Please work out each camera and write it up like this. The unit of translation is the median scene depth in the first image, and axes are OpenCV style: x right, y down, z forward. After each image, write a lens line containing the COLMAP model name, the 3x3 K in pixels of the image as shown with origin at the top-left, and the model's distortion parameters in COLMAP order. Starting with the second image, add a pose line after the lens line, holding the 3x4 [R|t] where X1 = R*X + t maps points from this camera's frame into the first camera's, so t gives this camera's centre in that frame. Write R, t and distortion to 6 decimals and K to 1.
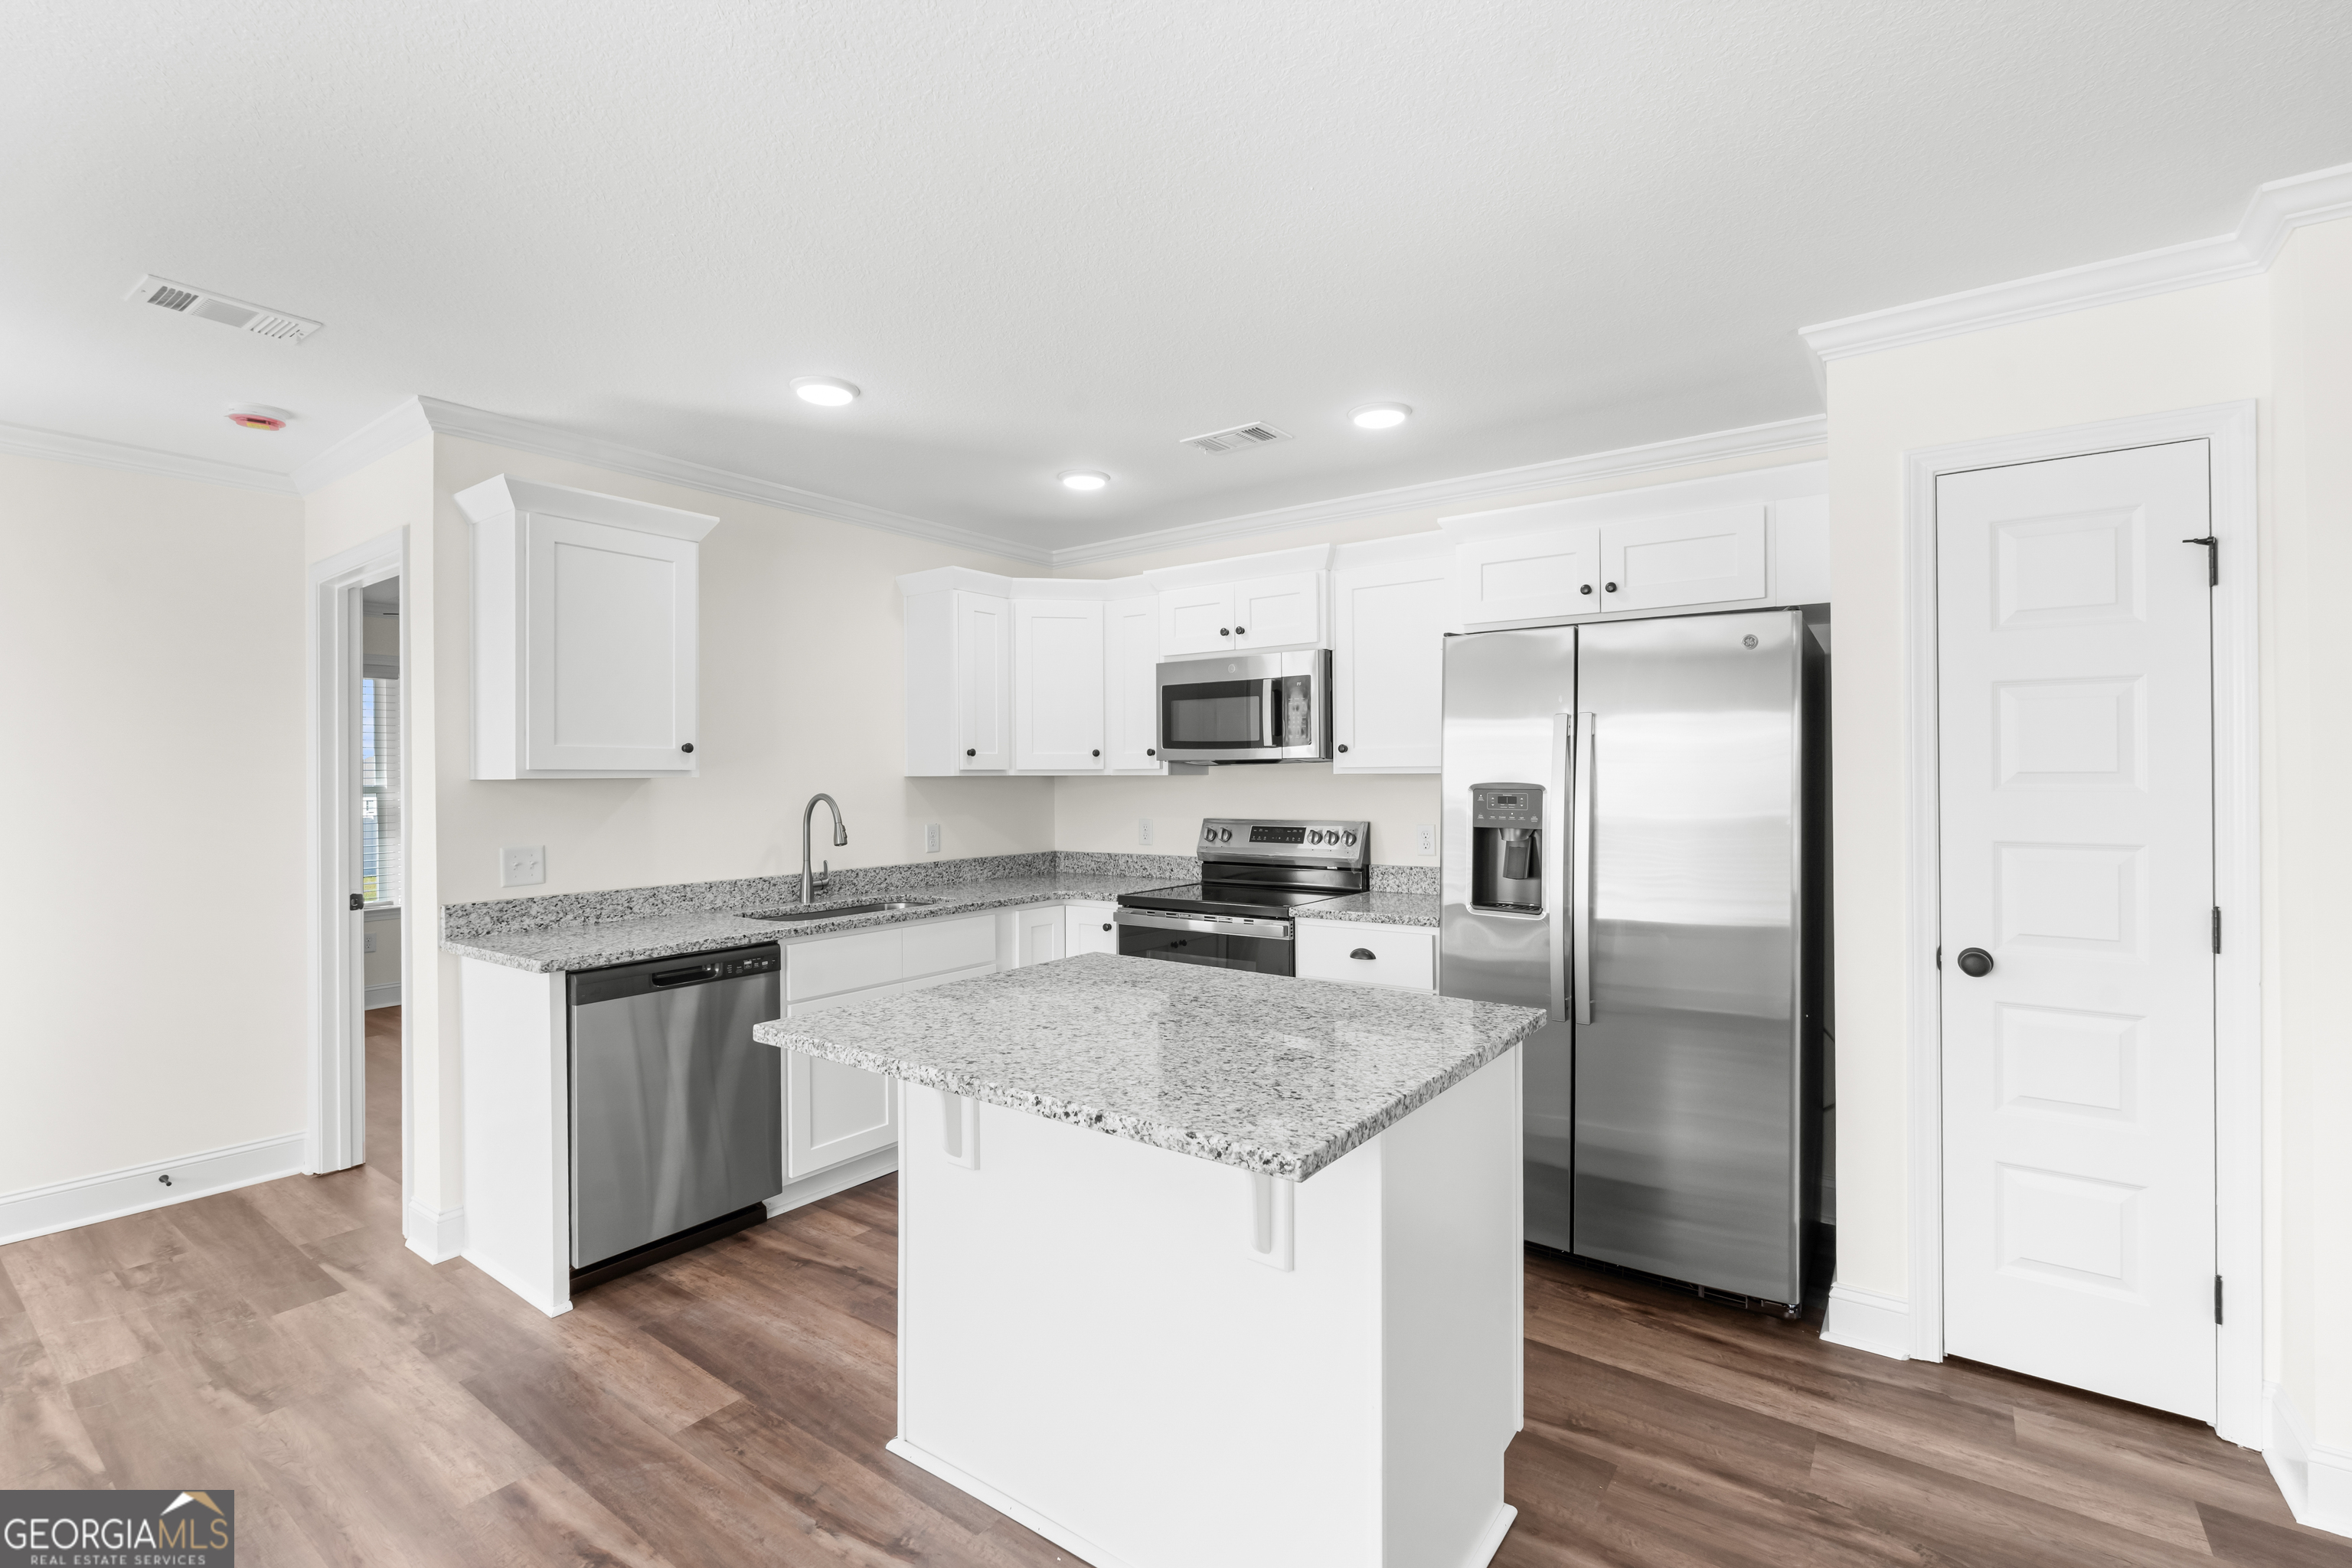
lens RADIAL K [[1049.4, 0, 1176.0], [0, 1049.4, 784.0], [0, 0, 1]] dist [-0.002704, -0.000022]
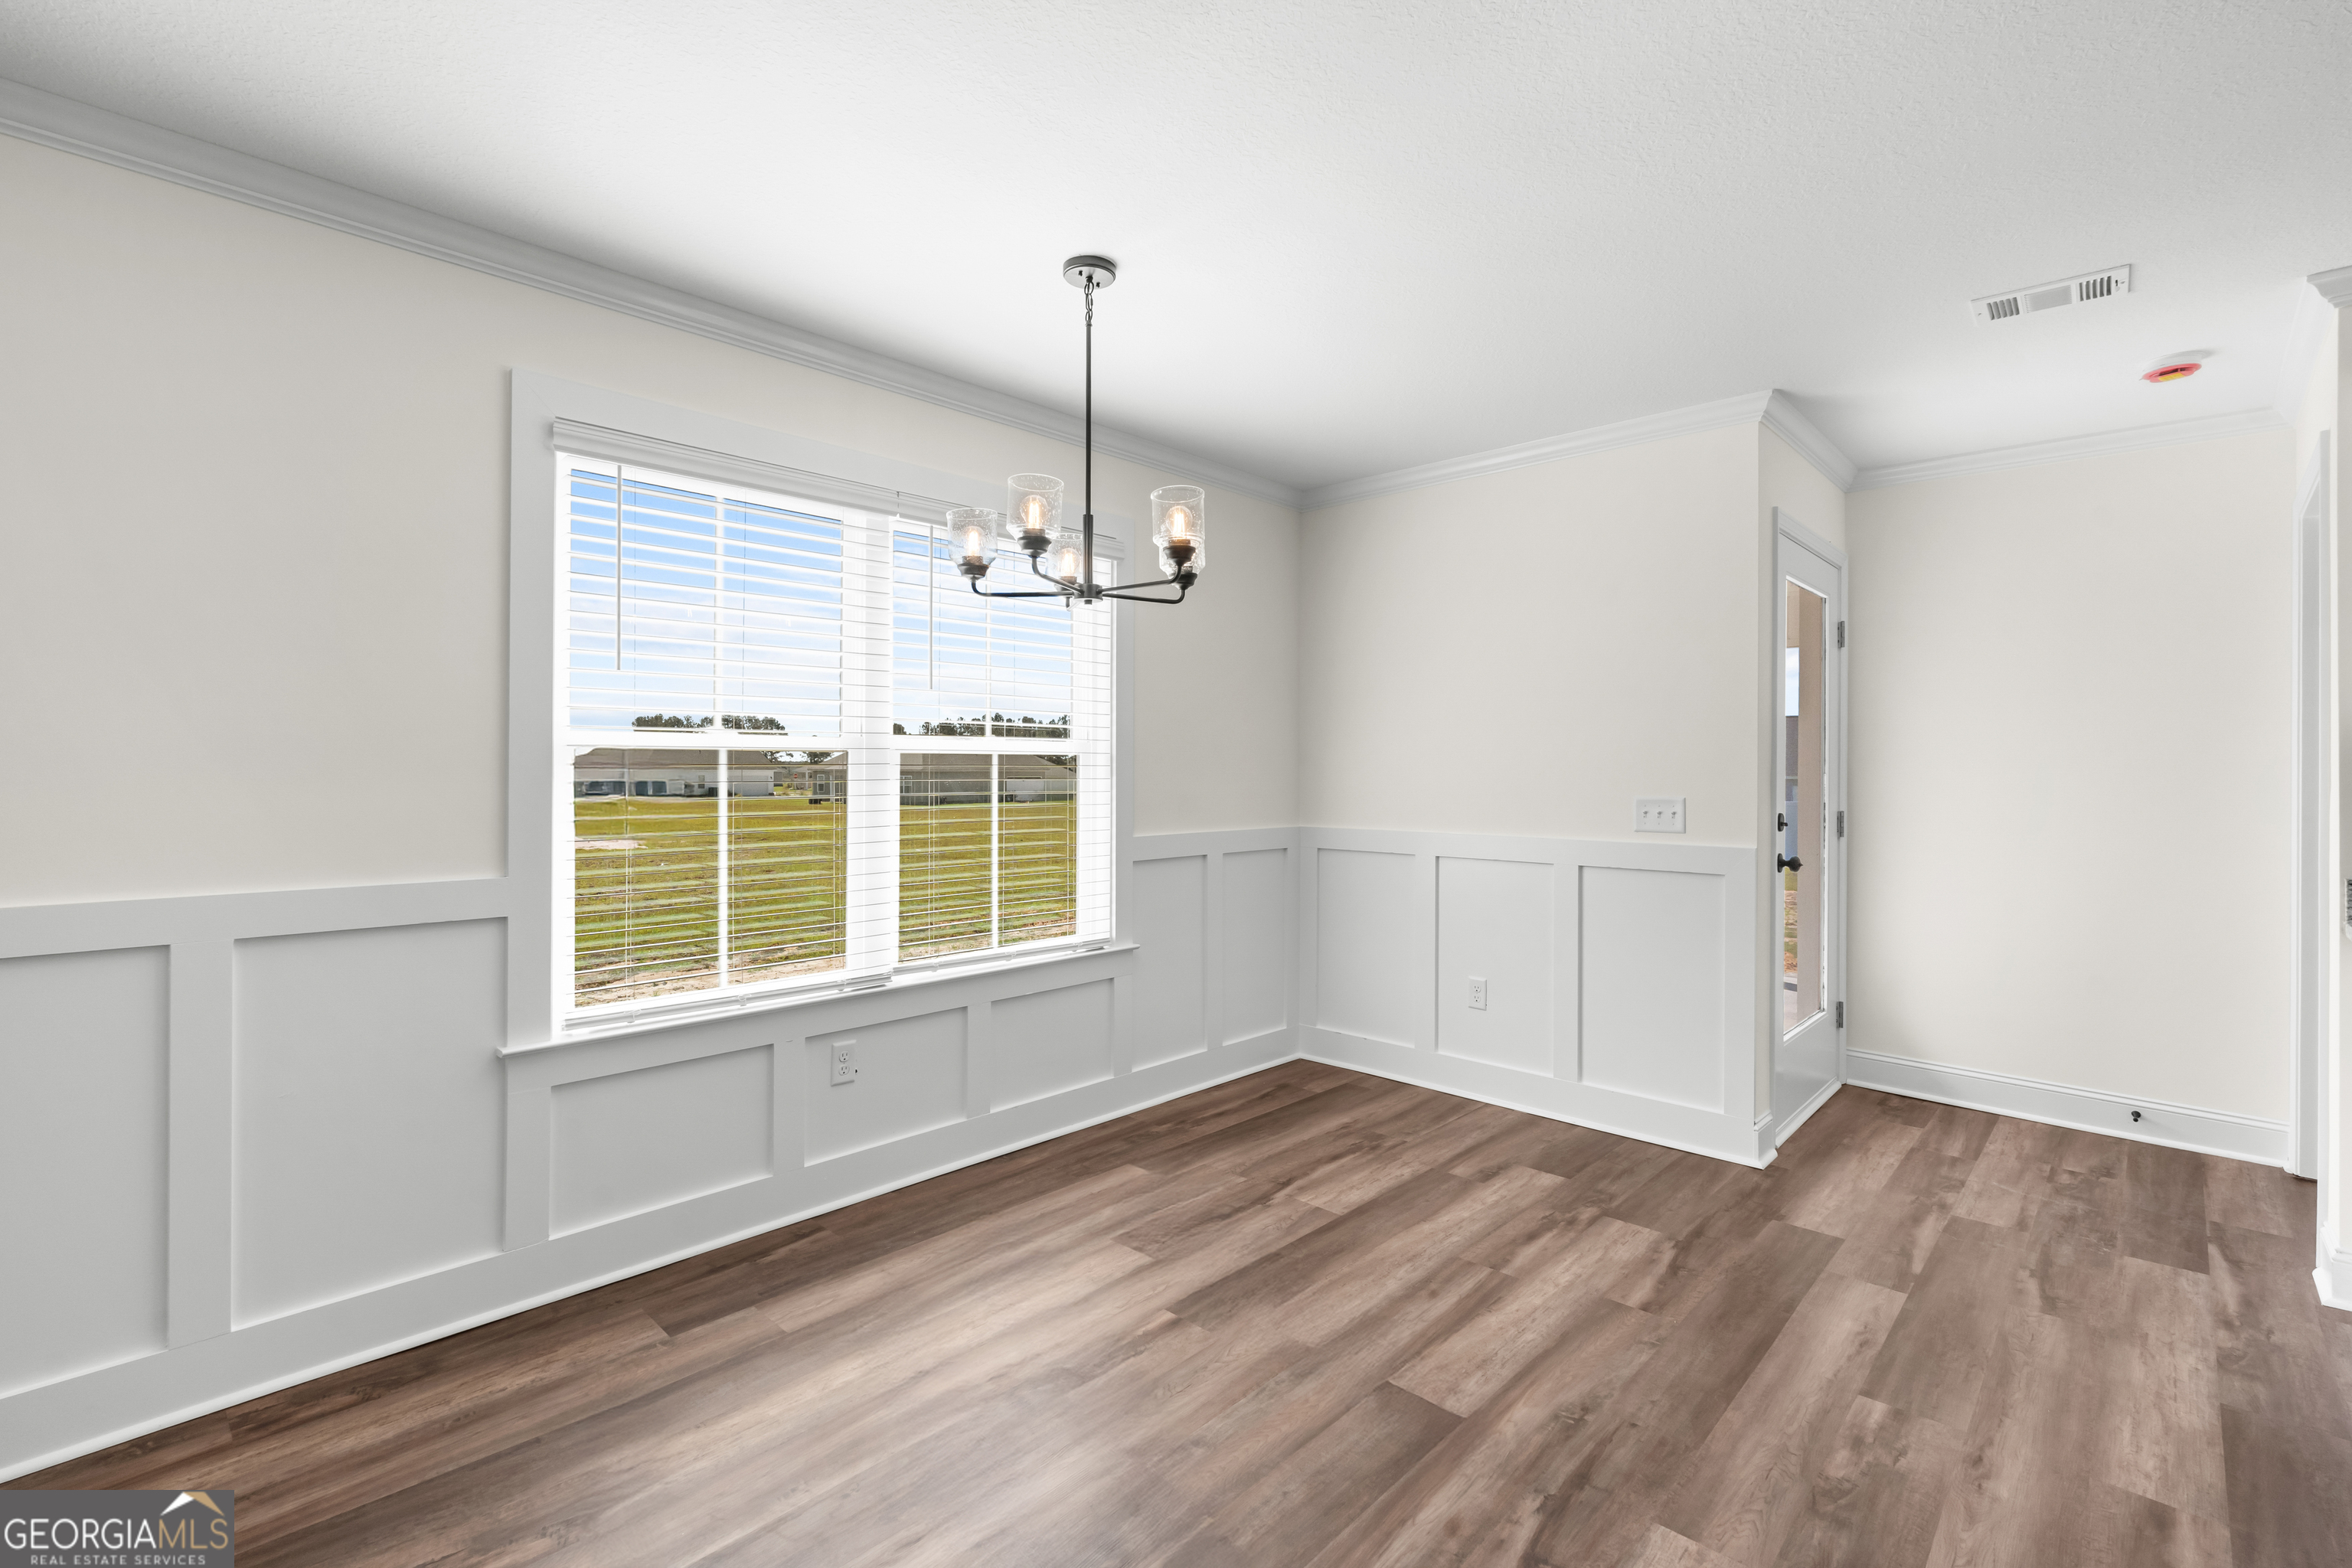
lens RADIAL K [[1049.4, 0, 1176.0], [0, 1049.4, 784.0], [0, 0, 1]] dist [-0.002704, -0.000022]
pose [[-0.124650, 0.025024, -0.991885, 0.265186], [-0.014851, 0.999523, 0.027083, 0.036218], [0.992090, 0.018106, -0.124219, 0.210270]]
